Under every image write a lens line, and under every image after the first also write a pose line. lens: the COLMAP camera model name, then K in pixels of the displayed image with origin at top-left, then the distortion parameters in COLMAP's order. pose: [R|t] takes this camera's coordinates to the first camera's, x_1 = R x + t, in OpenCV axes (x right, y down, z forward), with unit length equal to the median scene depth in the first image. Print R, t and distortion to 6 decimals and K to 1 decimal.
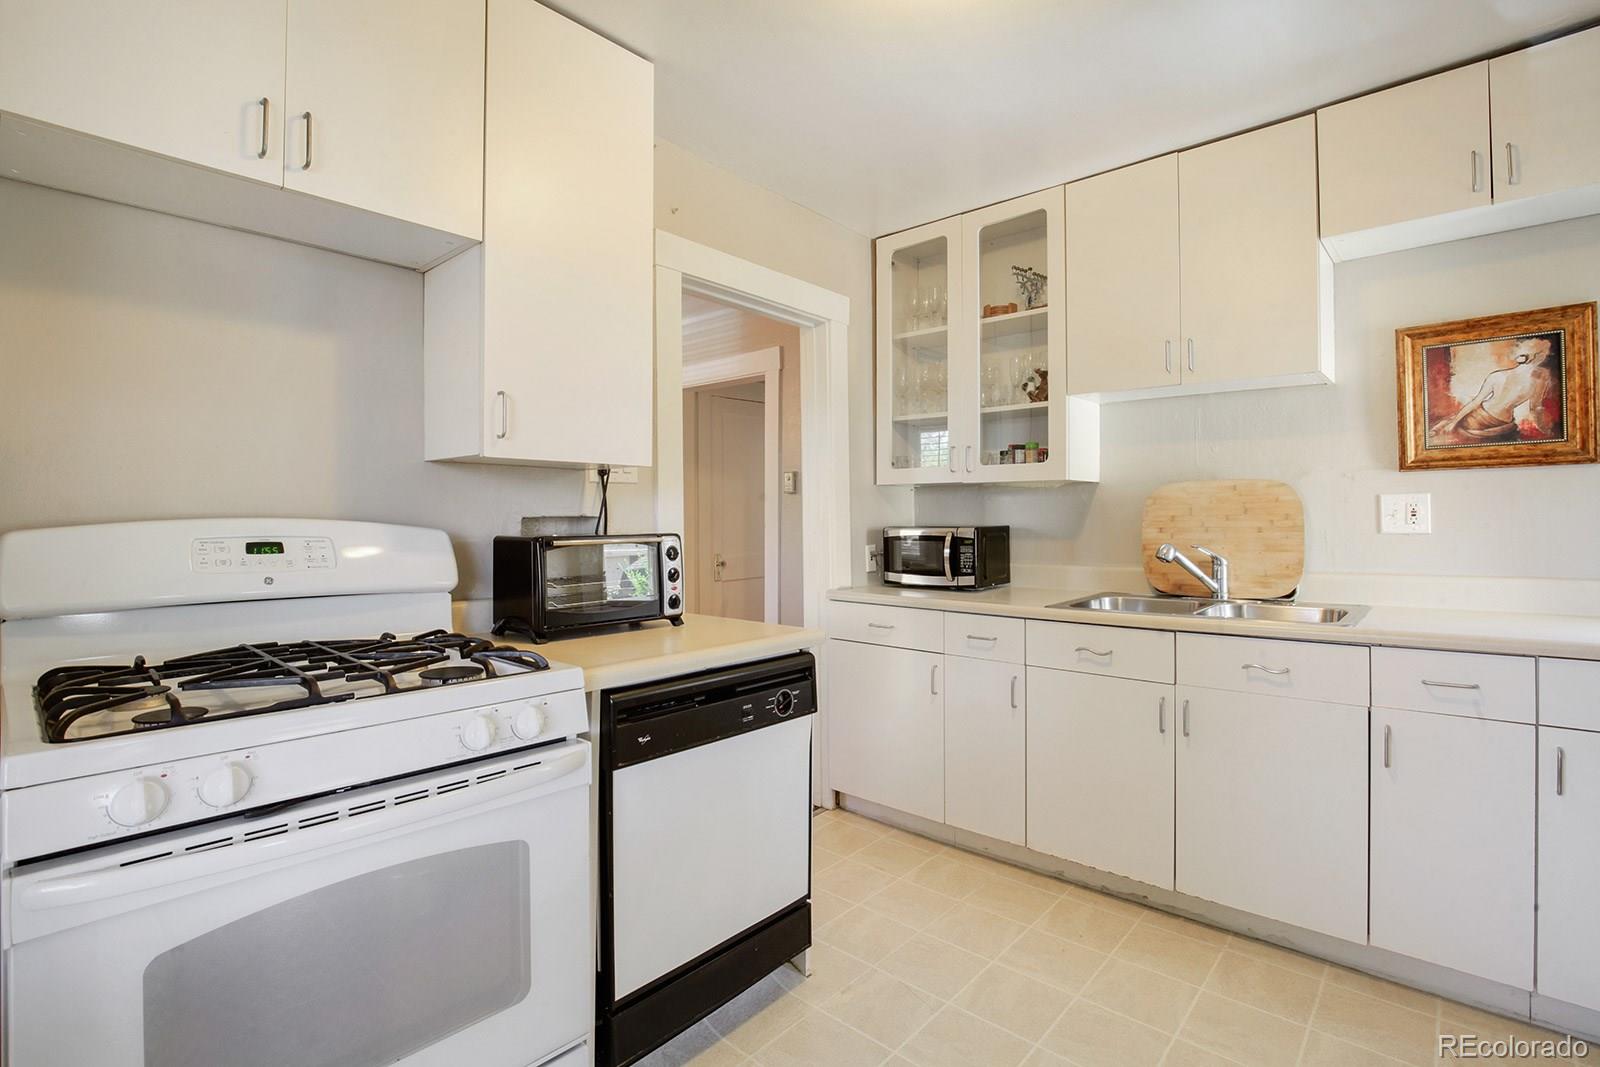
lens RADIAL K [[764.2, 0, 806.2], [0, 764.2, 512.1], [0, 0, 1]] dist [-0.023641, 0.002917]
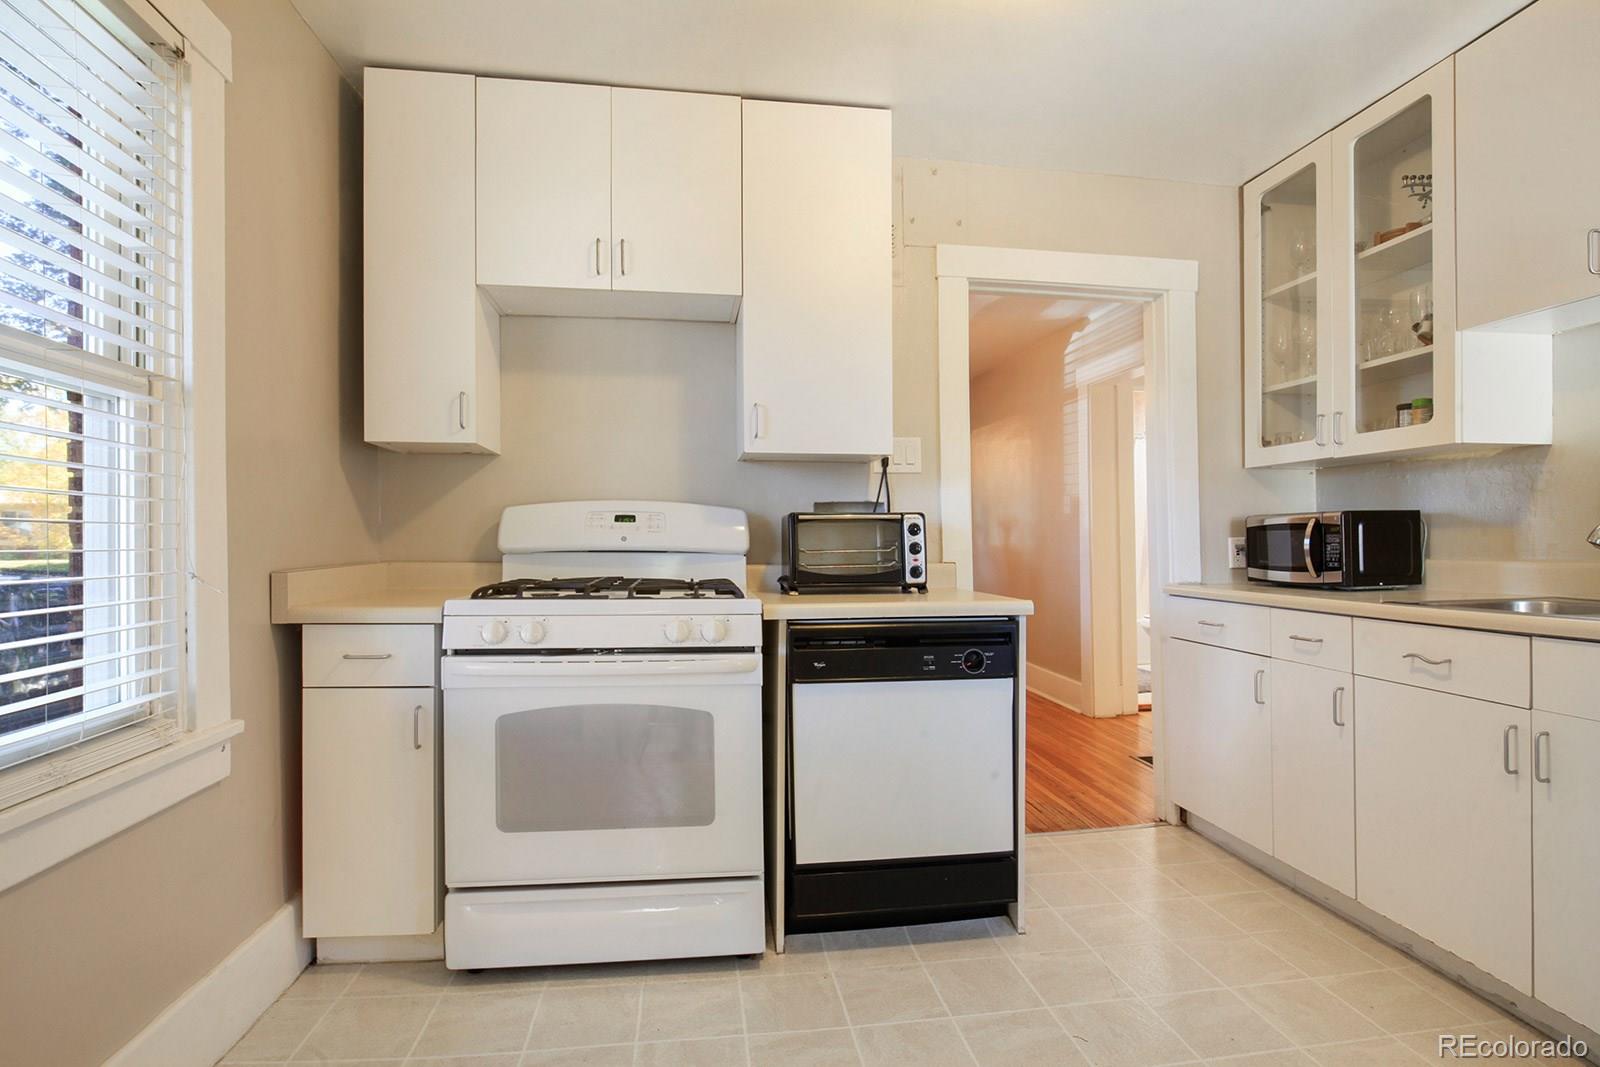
lens RADIAL K [[799.8, 0, 794.0], [0, 799.8, 531.2], [0, 0, 1]] dist [-0.018478, 0.006475]
pose [[0.764793, -0.005076, -0.644257, 0.378738], [0.004262, 0.999987, -0.002820, 0.048792], [0.644262, -0.000589, 0.764804, -0.028886]]
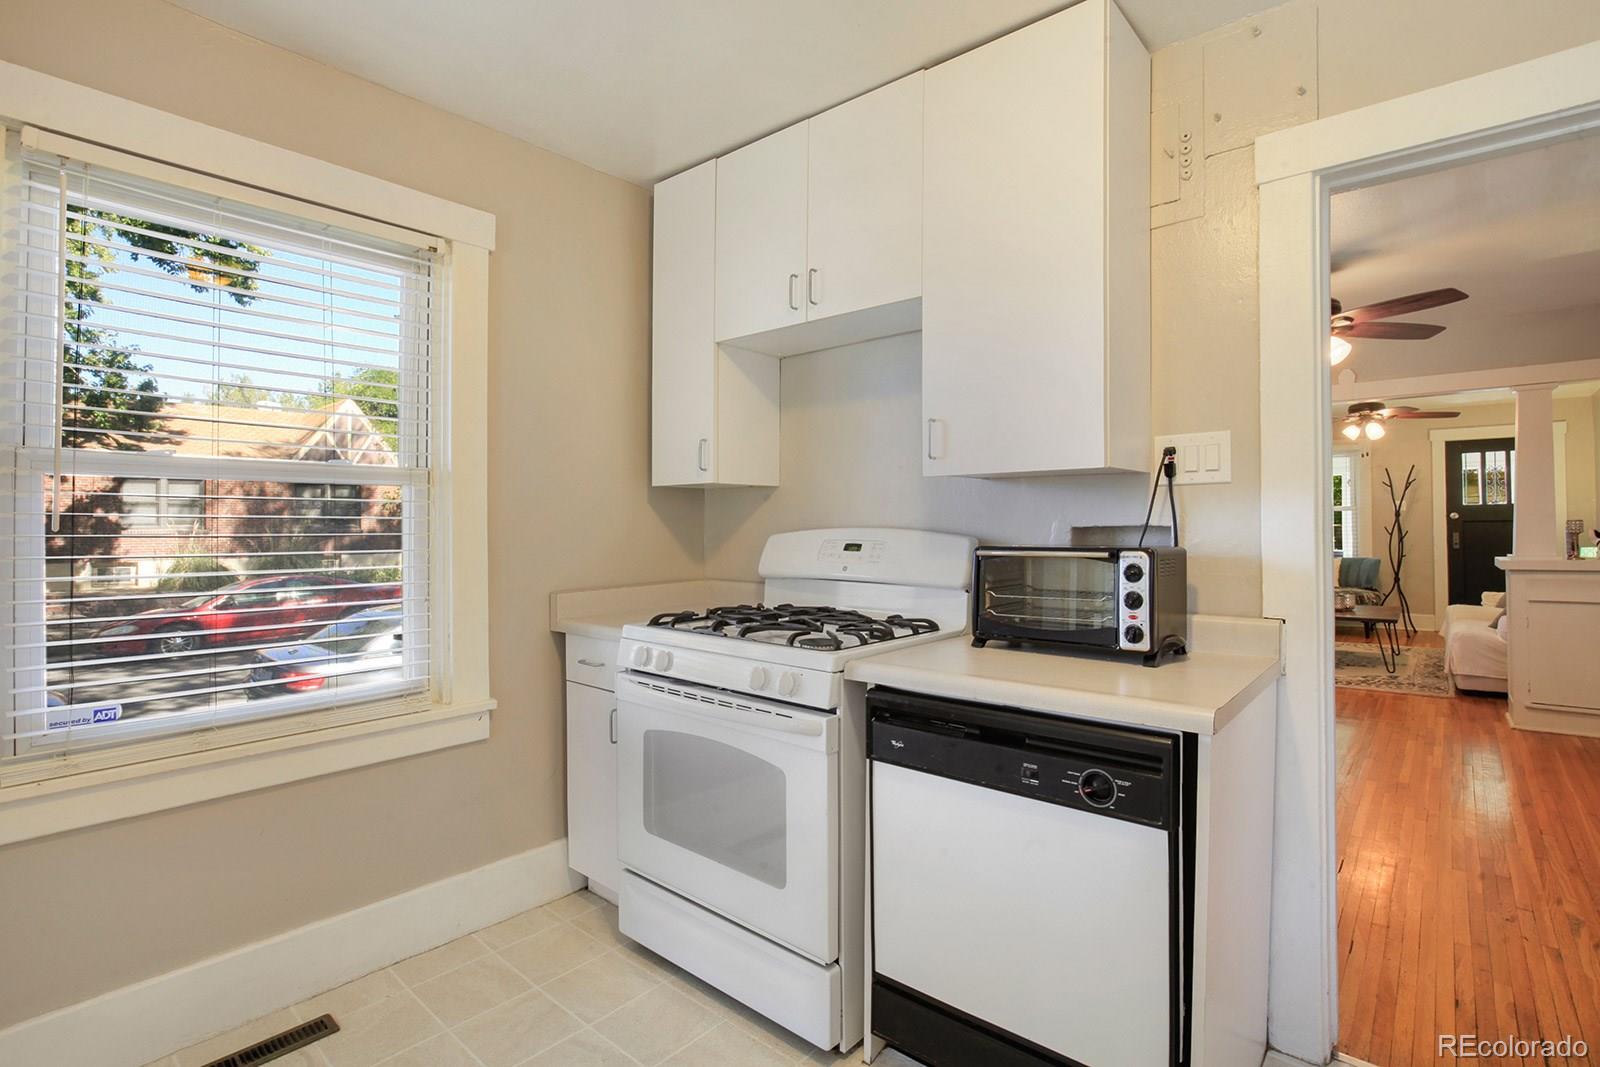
lens RADIAL K [[764.2, 0, 802.3], [0, 764.2, 521.1], [0, 0, 1]] dist [-0.023641, 0.002917]
pose [[0.014750, -0.001835, -0.999890, 0.507194], [0.011971, 0.999927, -0.001658, -0.002962], [0.999820, -0.011945, 0.014770, 0.528740]]
